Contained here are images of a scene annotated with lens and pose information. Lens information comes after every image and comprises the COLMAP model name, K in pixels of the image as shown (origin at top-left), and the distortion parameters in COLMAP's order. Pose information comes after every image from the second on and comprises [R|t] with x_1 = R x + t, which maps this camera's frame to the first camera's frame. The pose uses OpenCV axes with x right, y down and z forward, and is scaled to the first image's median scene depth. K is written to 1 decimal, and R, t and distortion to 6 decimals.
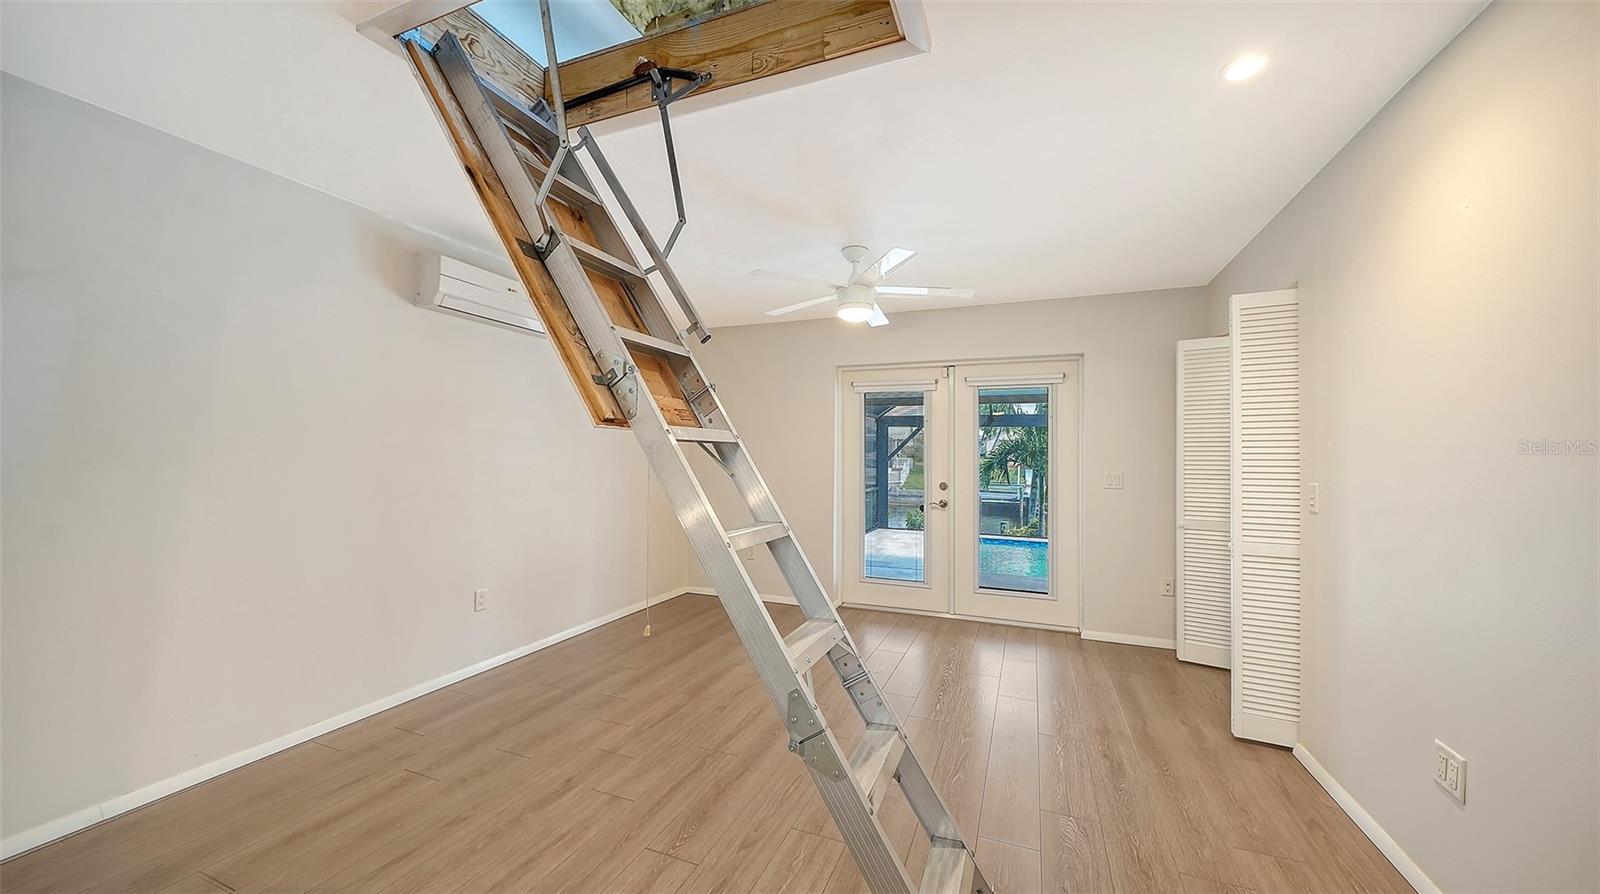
lens RADIAL K [[557.0, 0, 793.5], [0, 557.0, 442.7], [0, 0, 1]] dist [-0.002436, -0.000247]
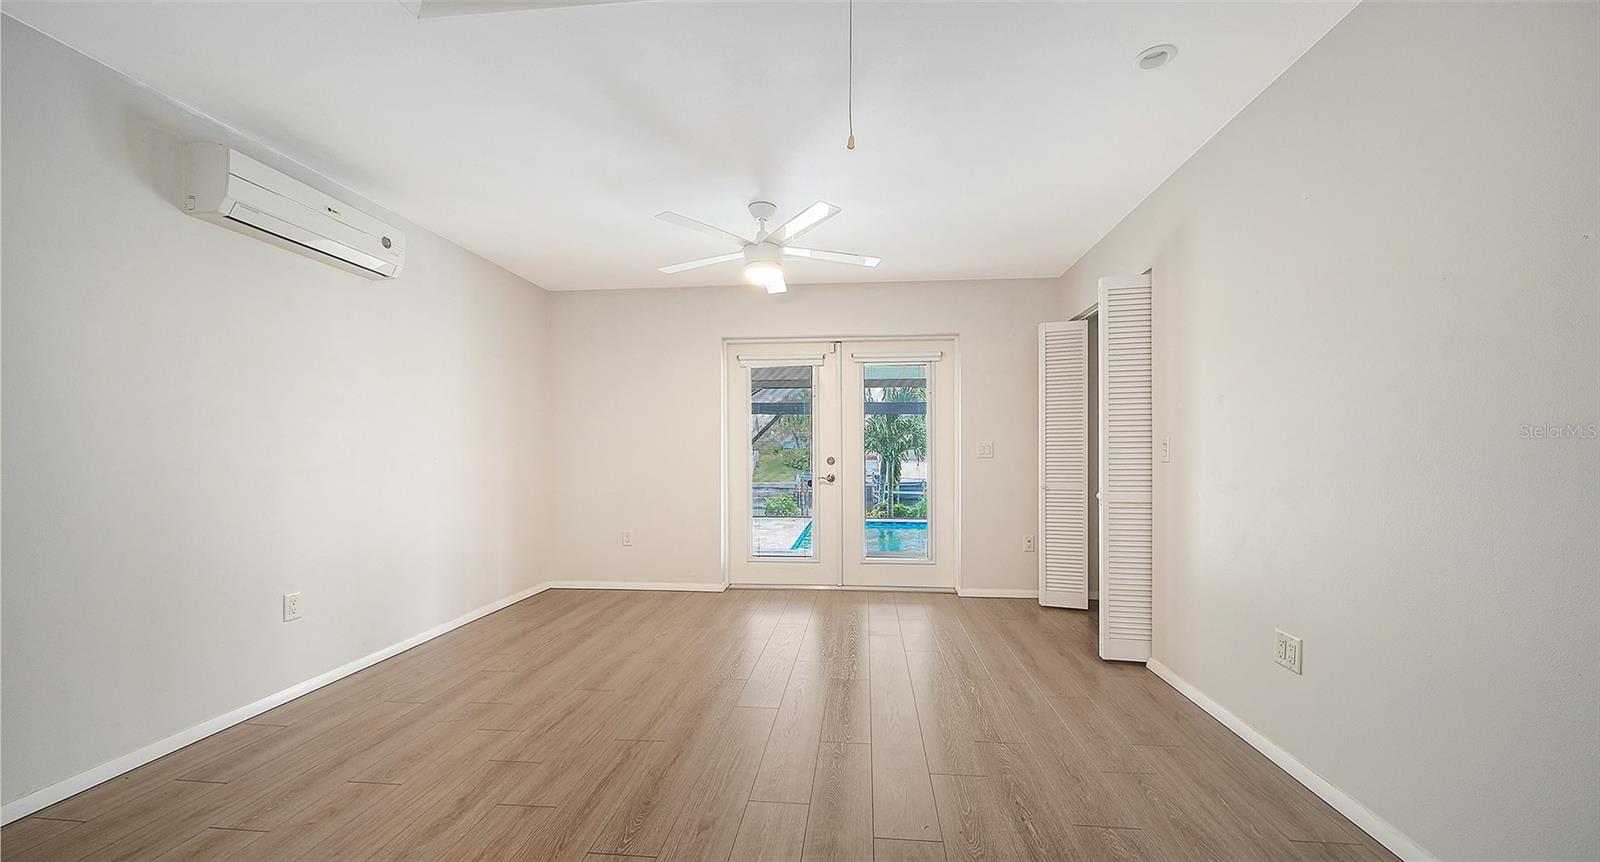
lens RADIAL K [[565.6, 0, 804.3], [0, 565.6, 443.9], [0, 0, 1]] dist [-0.002161, -0.000204]
pose [[0.958654, -0.006901, 0.284490, -0.101399], [0.002702, 0.999882, 0.015151, 0.046616], [-0.284561, -0.013756, 0.958559, 0.043091]]
